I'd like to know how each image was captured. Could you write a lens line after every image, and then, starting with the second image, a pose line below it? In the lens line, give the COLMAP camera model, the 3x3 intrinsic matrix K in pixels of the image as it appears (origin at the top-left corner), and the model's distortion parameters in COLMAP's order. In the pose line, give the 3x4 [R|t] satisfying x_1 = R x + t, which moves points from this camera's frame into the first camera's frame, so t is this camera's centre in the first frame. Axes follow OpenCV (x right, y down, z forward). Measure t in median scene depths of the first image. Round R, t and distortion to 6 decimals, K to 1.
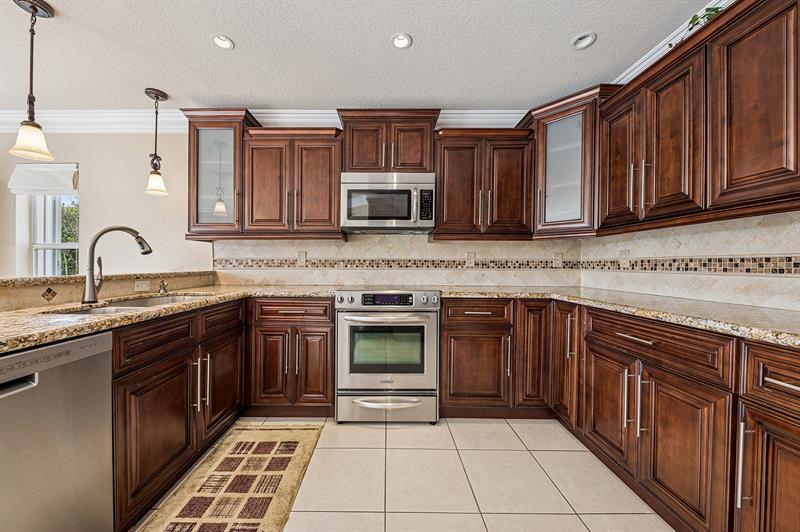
lens RADIAL K [[293.4, 0, 396.2], [0, 293.4, 266.6], [0, 0, 1]] dist [-0.003441, -0.000324]
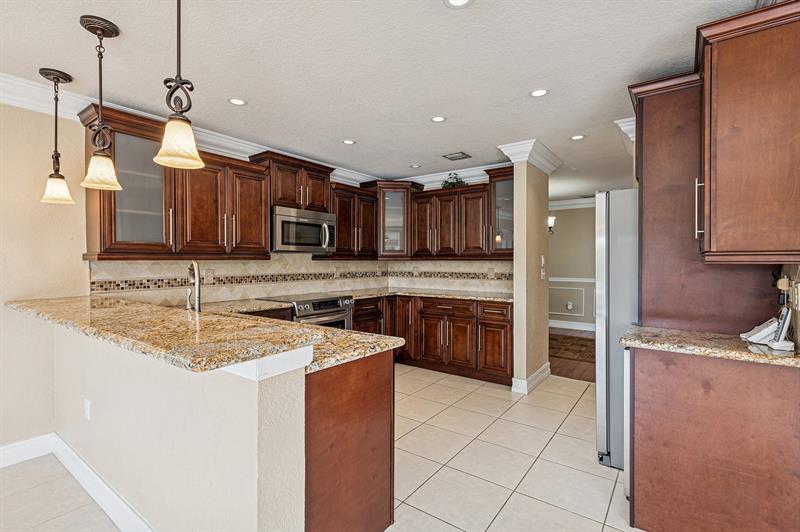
lens RADIAL K [[375.0, 0, 392.0], [0, 375.0, 264.4], [0, 0, 1]] dist [0.000361, -0.000024]
pose [[0.608529, -0.015816, 0.793374, -1.142422], [0.009111, 0.999875, 0.012944, -0.094191], [-0.793479, -0.000648, 0.608597, -0.334492]]
